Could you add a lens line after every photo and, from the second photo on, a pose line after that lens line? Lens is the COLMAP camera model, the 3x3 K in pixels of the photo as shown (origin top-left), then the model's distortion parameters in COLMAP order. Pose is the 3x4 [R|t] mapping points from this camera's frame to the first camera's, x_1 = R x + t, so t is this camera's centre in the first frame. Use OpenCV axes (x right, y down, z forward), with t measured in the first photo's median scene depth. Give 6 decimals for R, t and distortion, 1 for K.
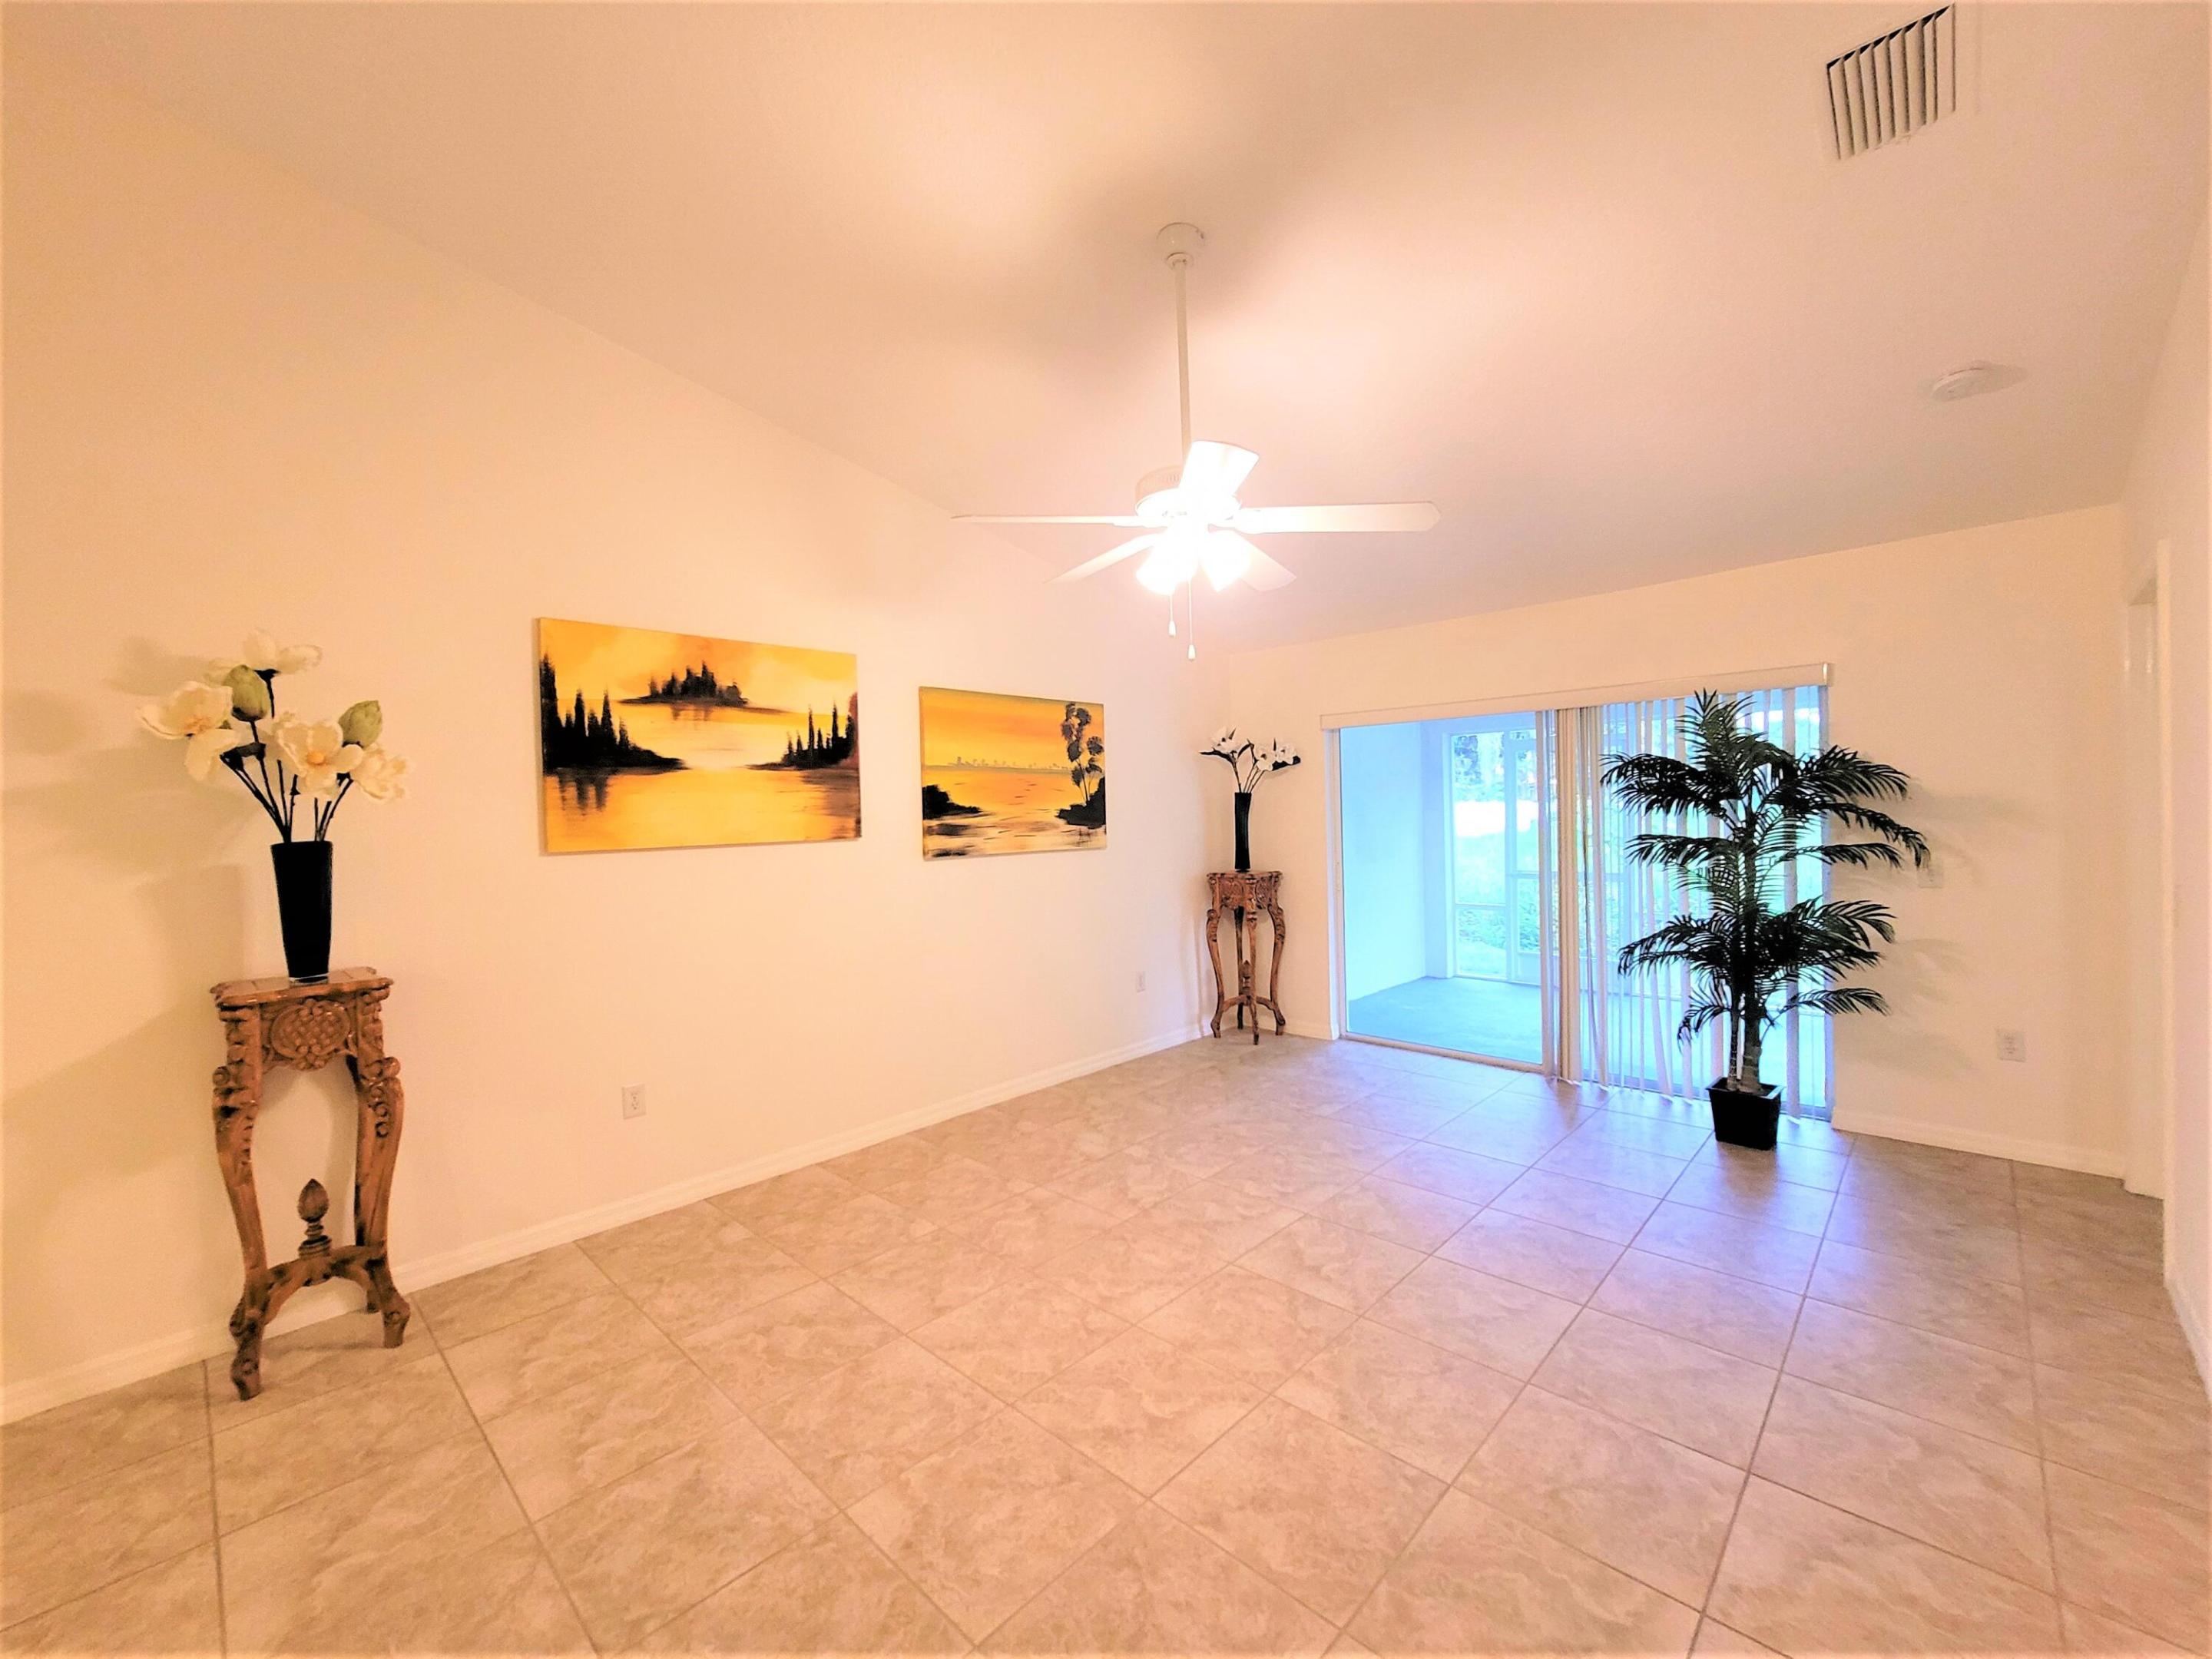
lens RADIAL K [[904.1, 0, 1109.2], [0, 904.1, 821.9], [0, 0, 1]] dist [-0.003238, 0.000586]
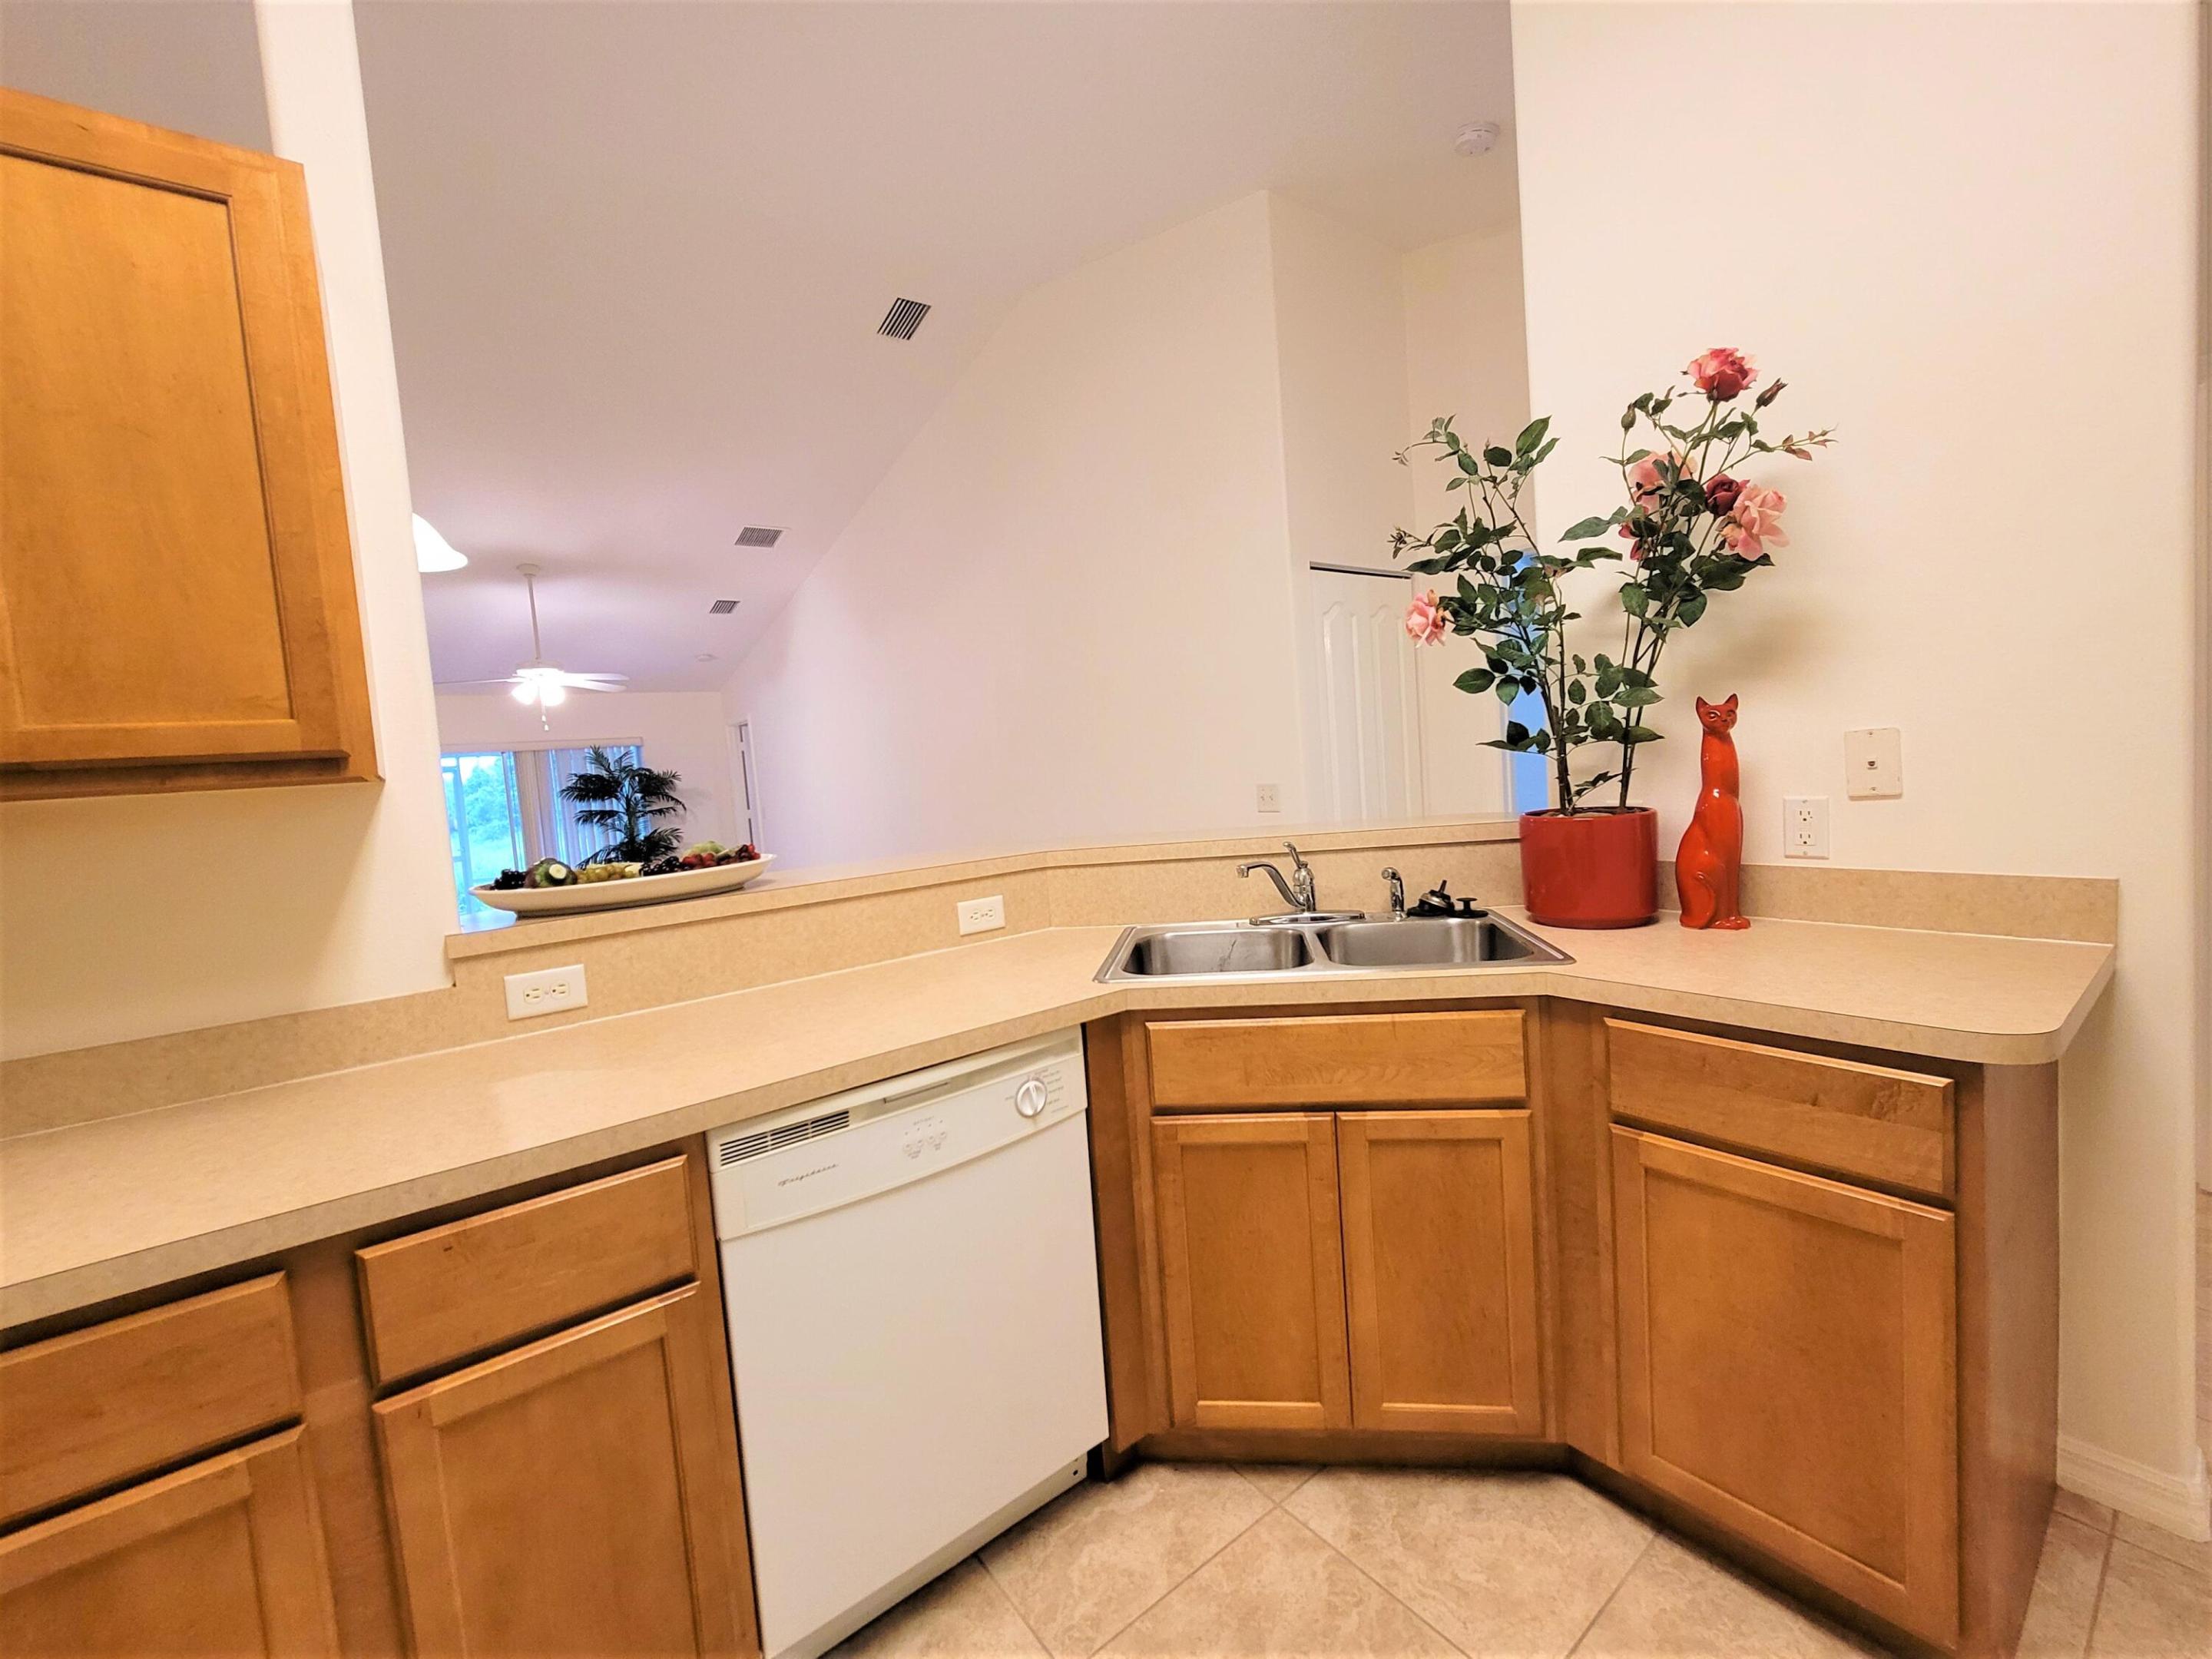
lens RADIAL K [[904.1, 0, 1109.2], [0, 904.1, 821.9], [0, 0, 1]] dist [-0.003238, 0.000586]
pose [[0.156950, -0.047458, 0.986466, -1.557444], [0.082980, 0.995947, 0.034711, 0.082232], [-0.984114, 0.076409, 0.160251, -0.686684]]
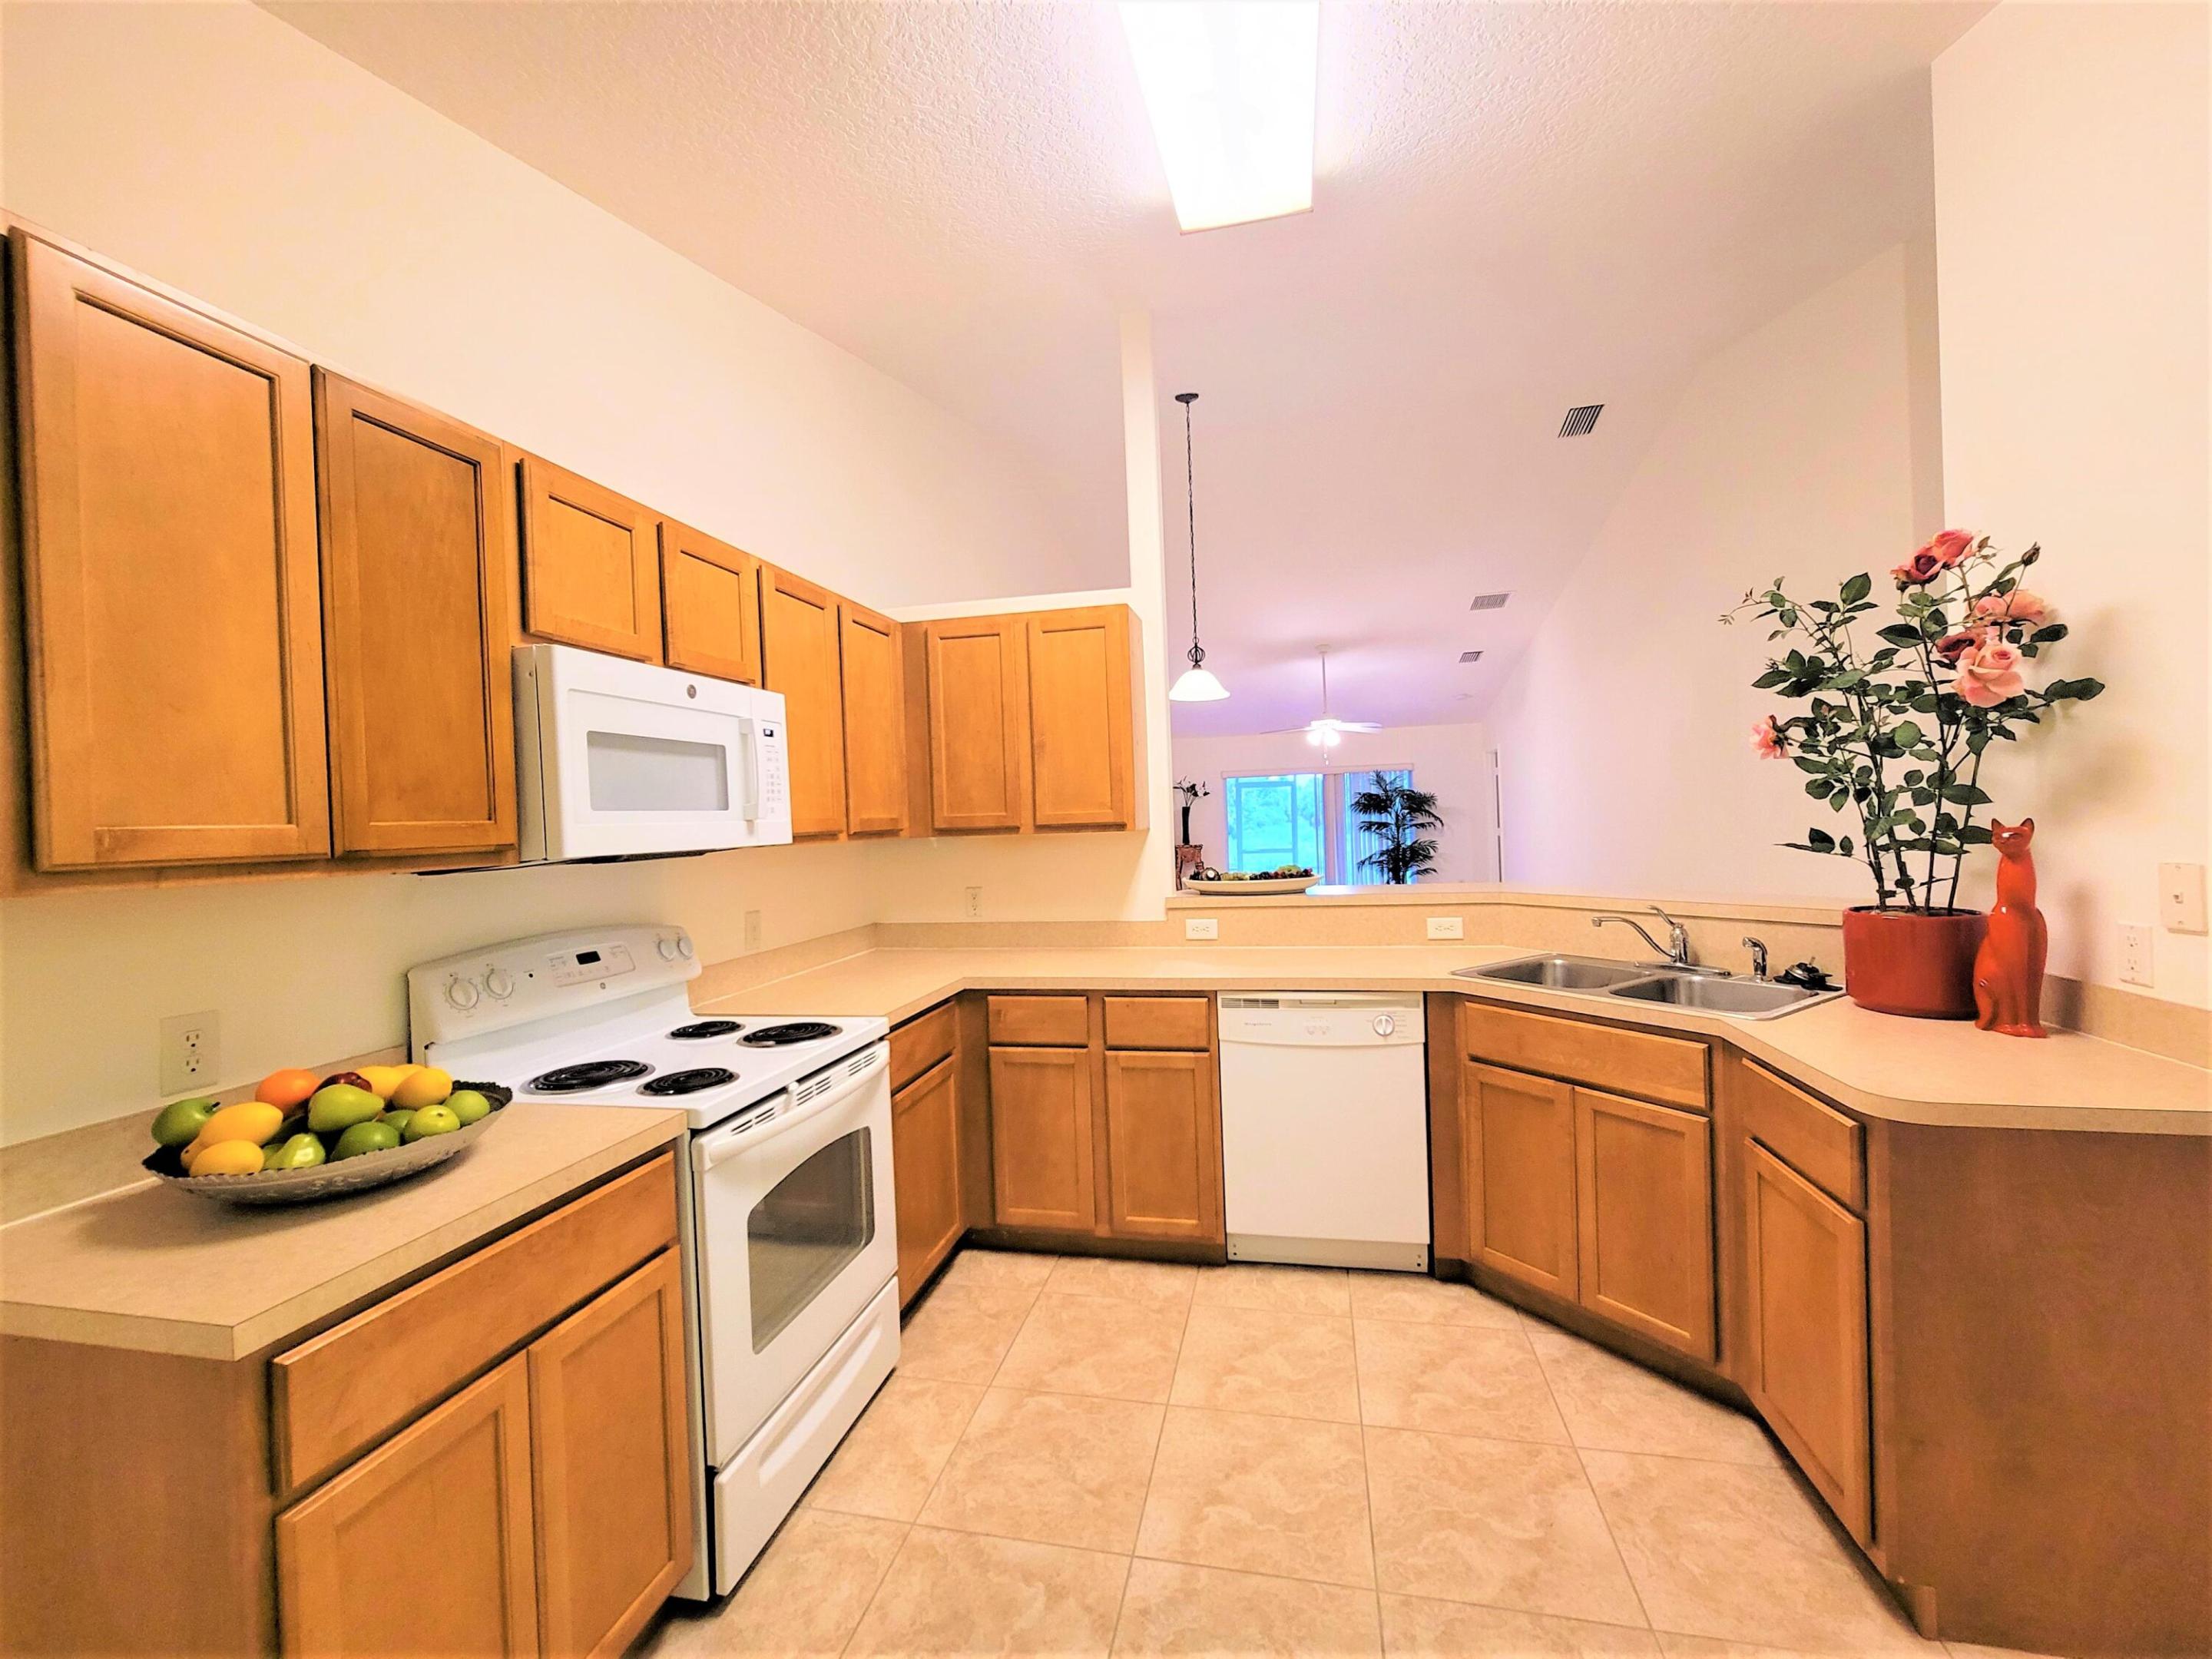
lens RADIAL K [[904.1, 0, 1109.2], [0, 904.1, 821.9], [0, 0, 1]] dist [-0.003238, 0.000586]
pose [[0.853196, -0.006788, 0.521546, -1.745980], [0.019289, 0.999642, -0.018545, 0.060530], [-0.521234, 0.025883, 0.853021, -1.103826]]
